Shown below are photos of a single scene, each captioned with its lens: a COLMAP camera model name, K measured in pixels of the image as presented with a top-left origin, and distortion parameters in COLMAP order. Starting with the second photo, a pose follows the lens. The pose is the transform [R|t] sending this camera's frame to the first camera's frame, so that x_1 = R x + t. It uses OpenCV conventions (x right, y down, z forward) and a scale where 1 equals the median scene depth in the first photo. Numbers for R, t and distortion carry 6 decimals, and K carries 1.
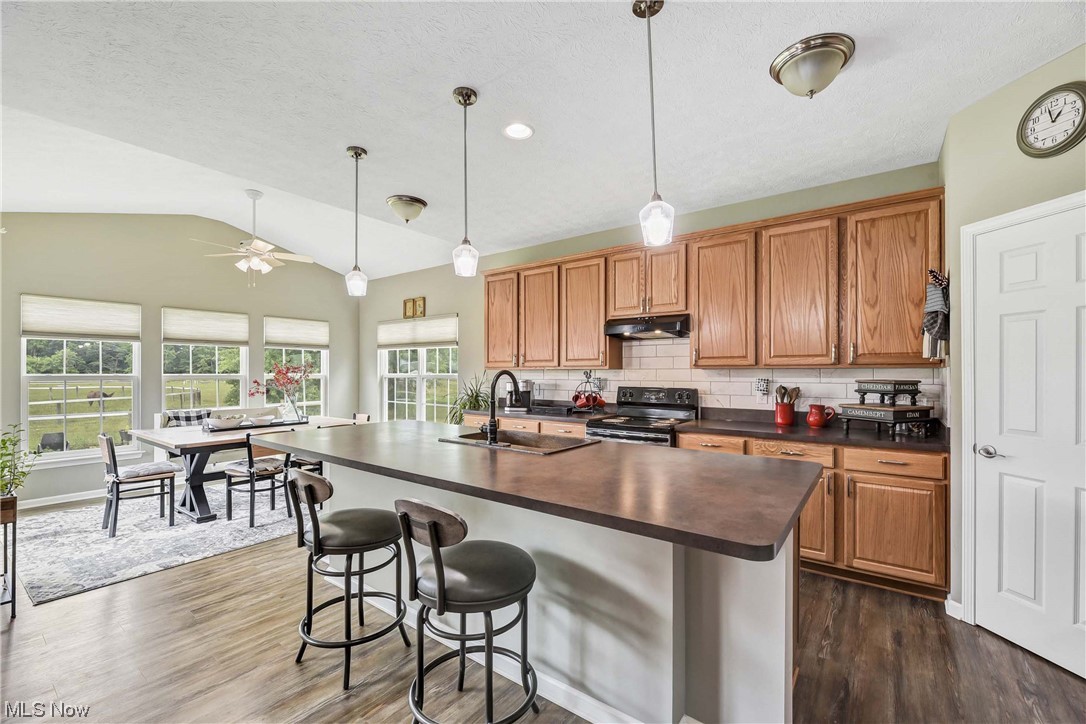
lens RADIAL K [[456.0, 0, 546.1], [0, 456.0, 370.8], [0, 0, 1]] dist [-0.001088, -0.000859]
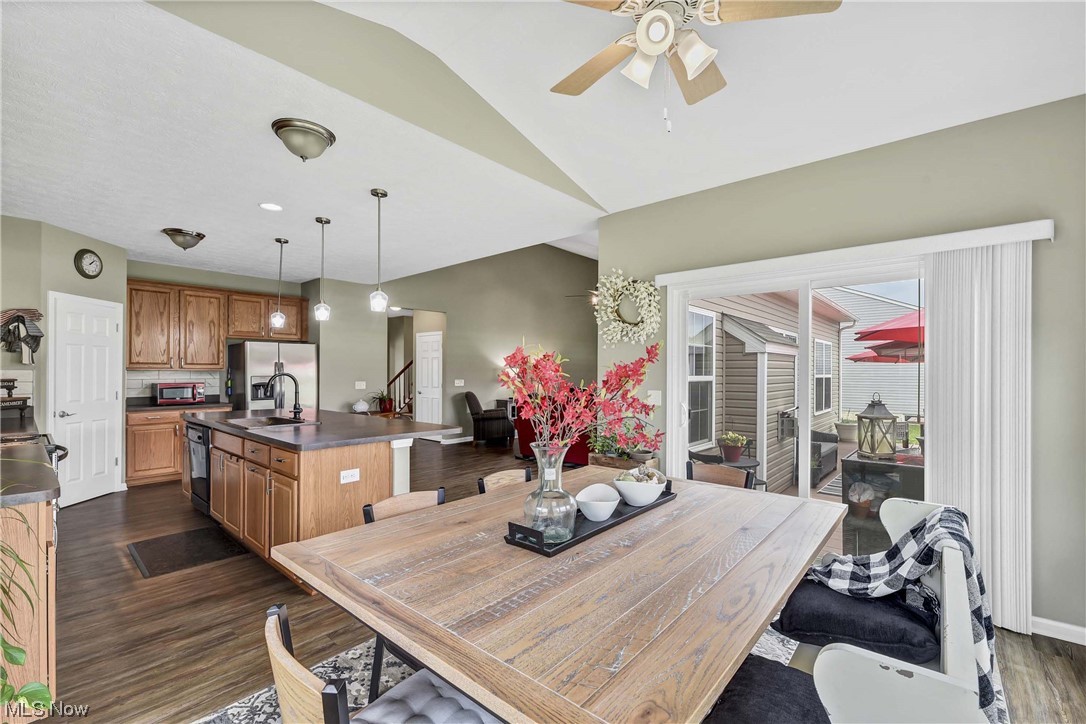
lens RADIAL K [[471.7, 0, 549.2], [0, 471.7, 373.5], [0, 0, 1]] dist [-0.004124, -0.000625]
pose [[-0.997717, -0.005698, 0.067291, -0.731909], [-0.005619, 0.999983, 0.001370, -0.004211], [-0.067298, 0.000989, -0.997732, 1.709309]]
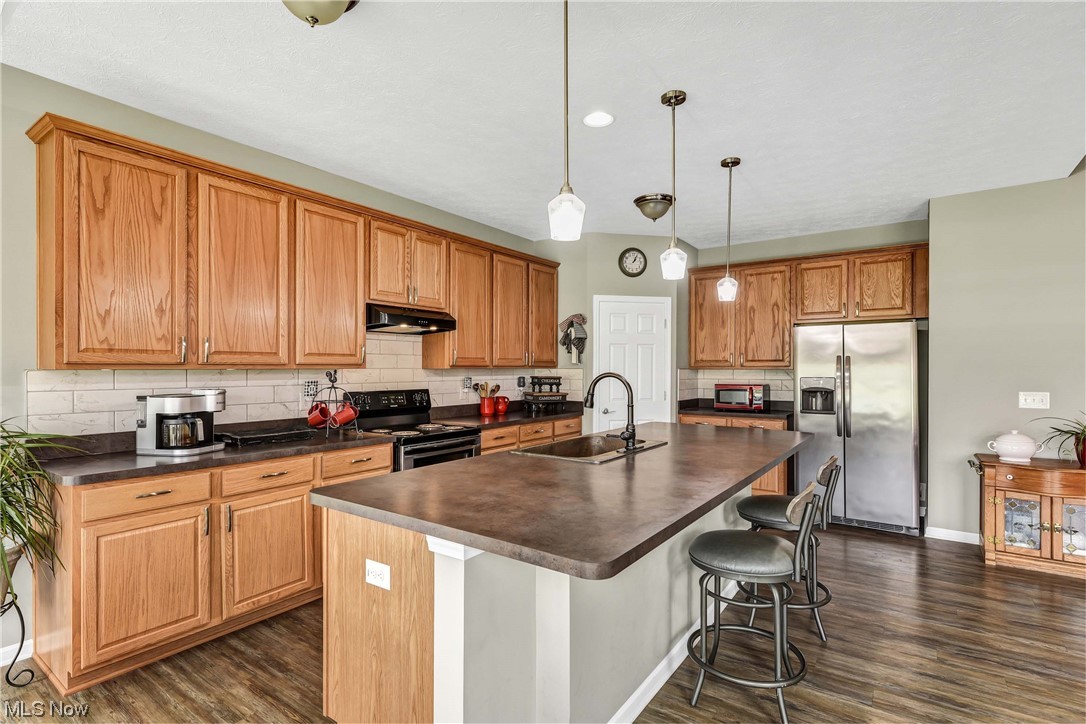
lens RADIAL K [[524.5, 0, 548.0], [0, 524.5, 367.1], [0, 0, 1]] dist [-0.004529, -0.000179]
pose [[-0.035020, -0.000280, 0.999387, -0.803739], [-0.004559, 0.999990, 0.000121, -0.008609], [-0.999376, -0.004552, -0.035021, 0.803104]]
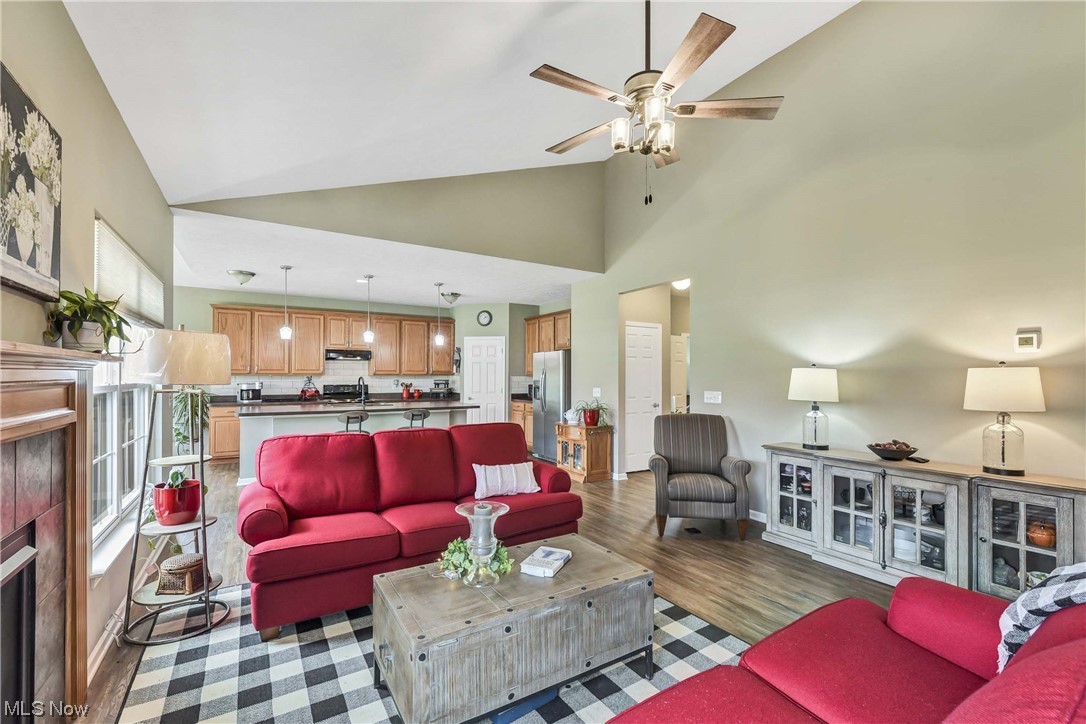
lens RADIAL K [[471.7, 0, 550.3], [0, 471.7, 373.0], [0, 0, 1]] dist [-0.004124, -0.000625]
pose [[0.361387, 0.007301, 0.932387, -1.471935], [-0.003749, 0.999973, -0.006378, -0.005289], [-0.932408, -0.001191, 0.361405, -0.625003]]
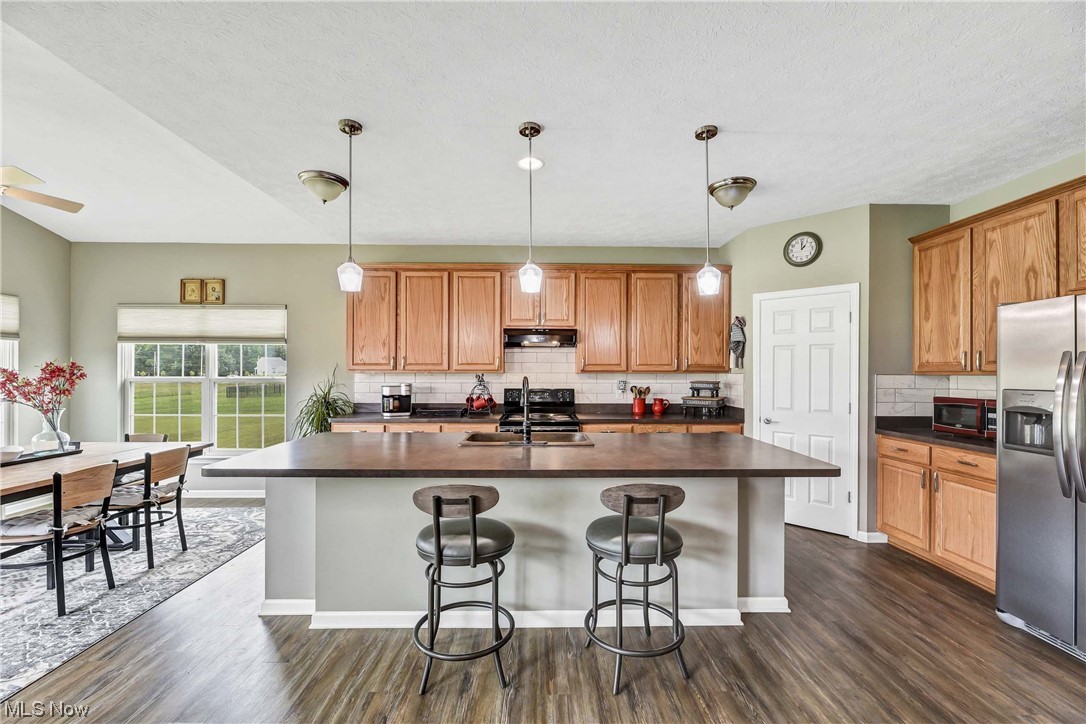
lens RADIAL K [[456.0, 0, 545.6], [0, 456.0, 371.0], [0, 0, 1]] dist [-0.001088, -0.000859]
pose [[0.790014, 0.002627, 0.613083, -0.508710], [-0.003994, 0.999992, 0.000862, -0.010765], [-0.613075, -0.003130, 0.790018, 0.063612]]
